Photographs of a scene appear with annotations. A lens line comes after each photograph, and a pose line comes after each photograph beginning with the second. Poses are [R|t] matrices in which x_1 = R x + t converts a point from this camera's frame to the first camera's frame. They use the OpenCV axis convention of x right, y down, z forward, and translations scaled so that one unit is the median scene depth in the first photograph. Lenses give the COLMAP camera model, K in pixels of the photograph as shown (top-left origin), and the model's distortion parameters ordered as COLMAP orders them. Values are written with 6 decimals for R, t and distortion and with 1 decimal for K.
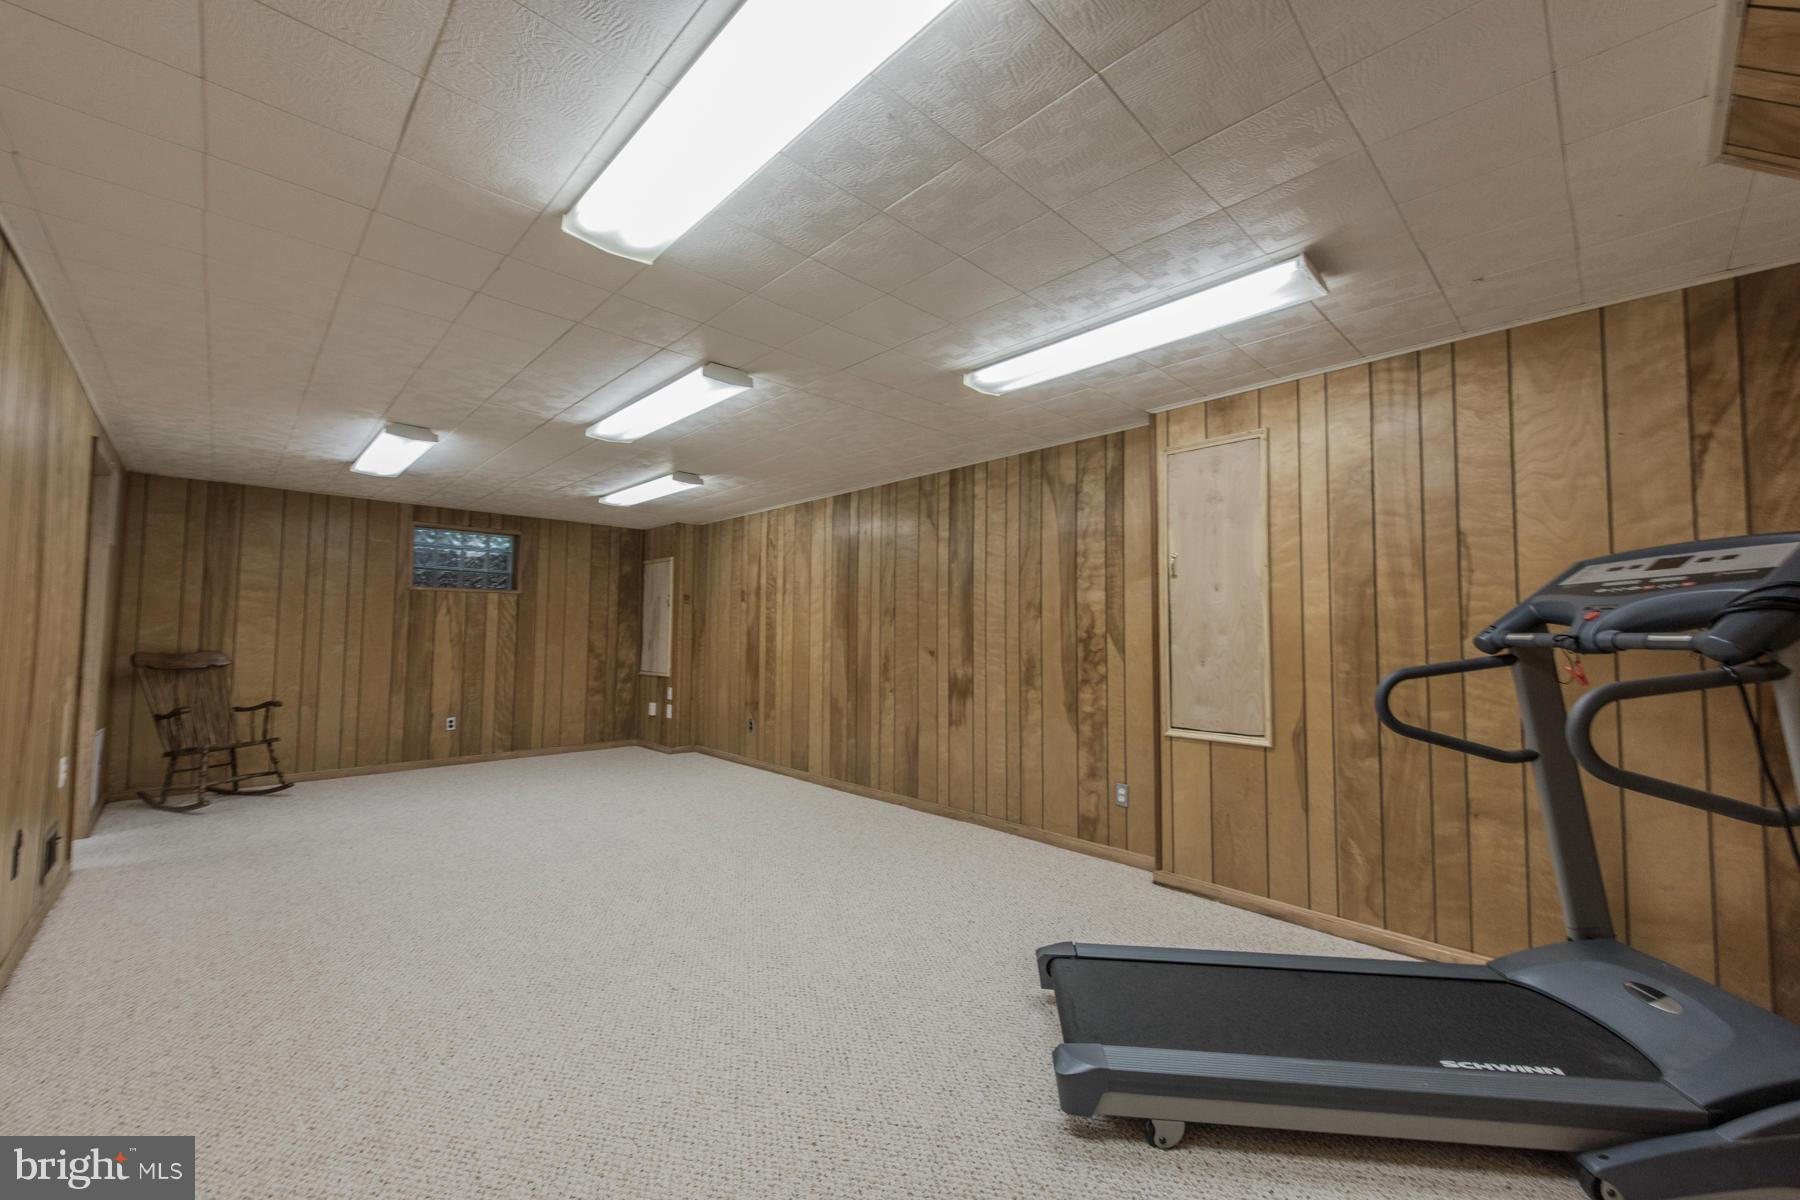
lens RADIAL K [[705.5, 0, 903.6], [0, 705.5, 601.2], [0, 0, 1]] dist [0.011747, -0.004418]
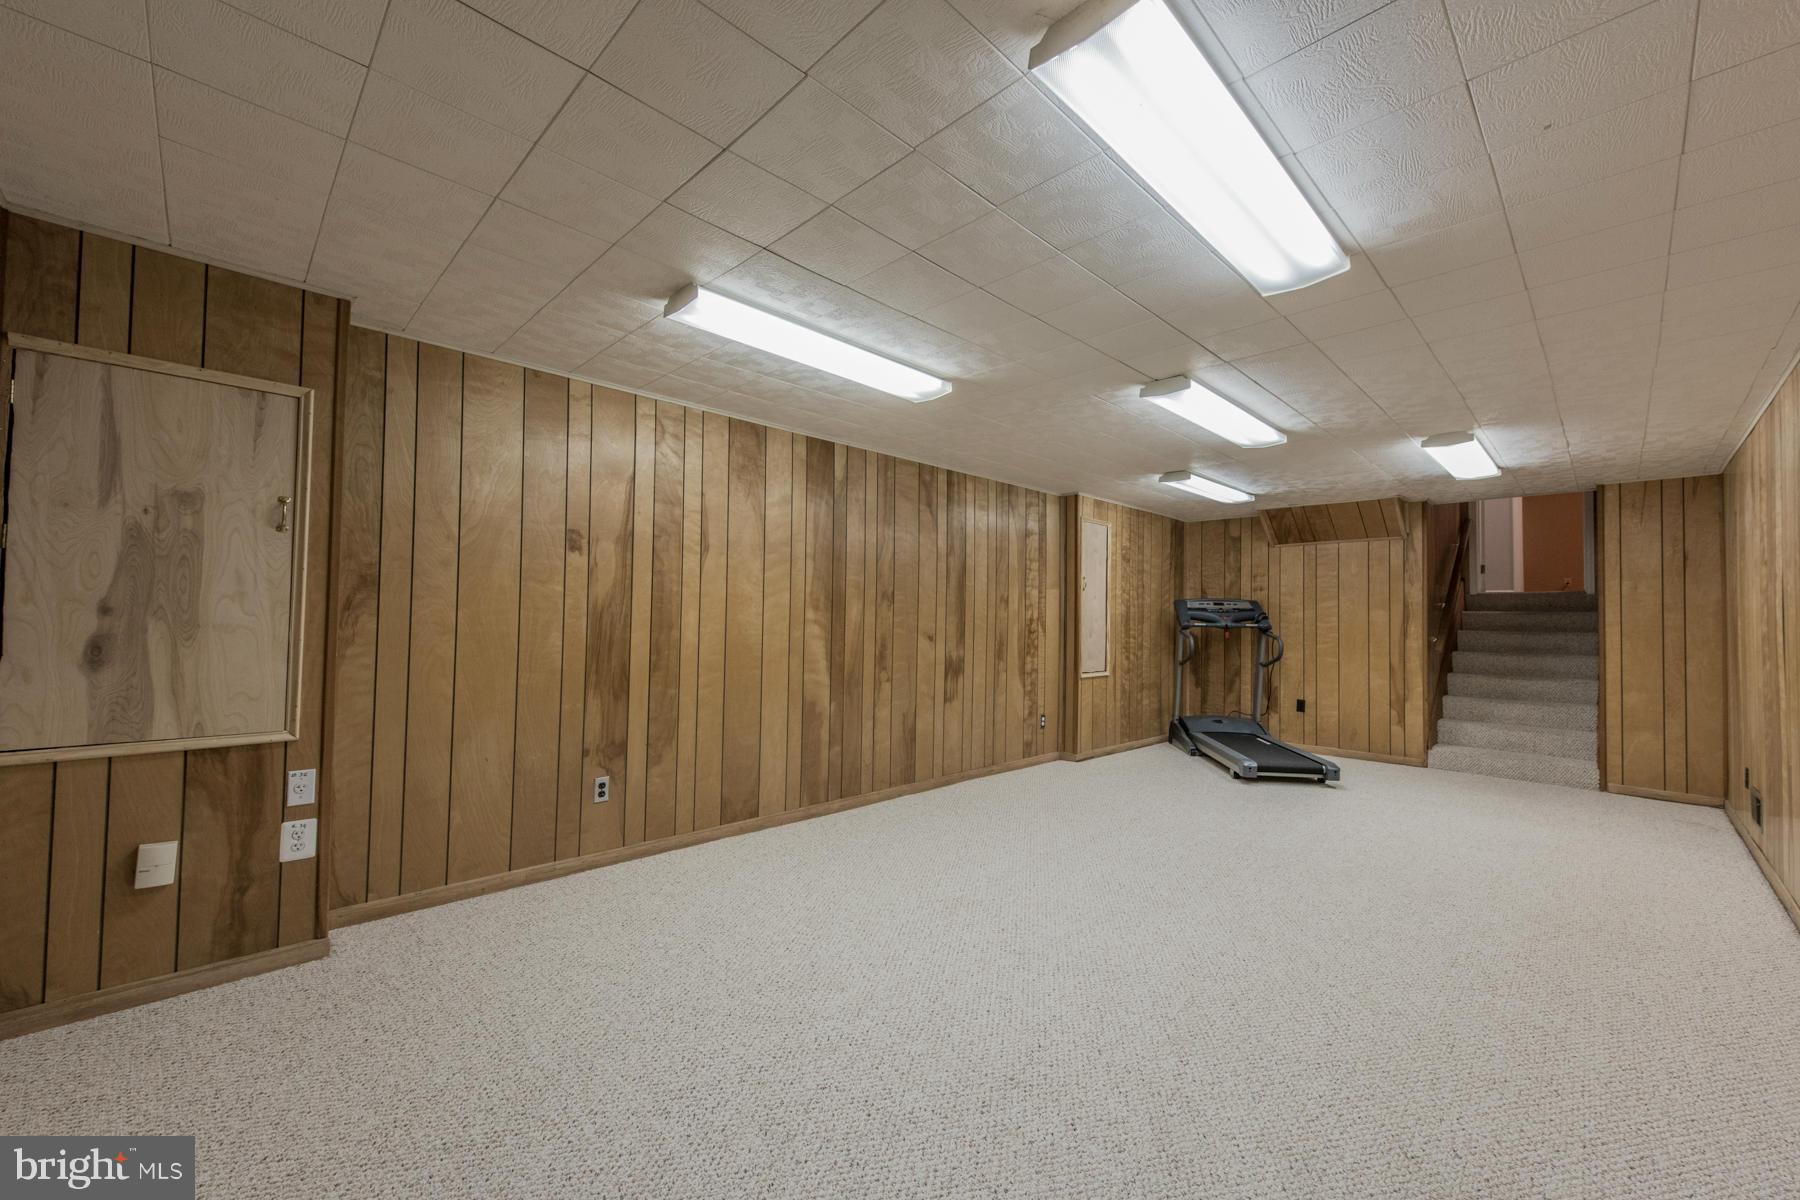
lens RADIAL K [[705.5, 0, 903.6], [0, 705.5, 601.2], [0, 0, 1]] dist [0.011747, -0.004418]
pose [[-0.011365, 0.020496, 0.999725, -1.015830], [-0.060206, 0.997962, -0.021144, 0.043954], [-0.998121, -0.060429, -0.010108, 1.061728]]
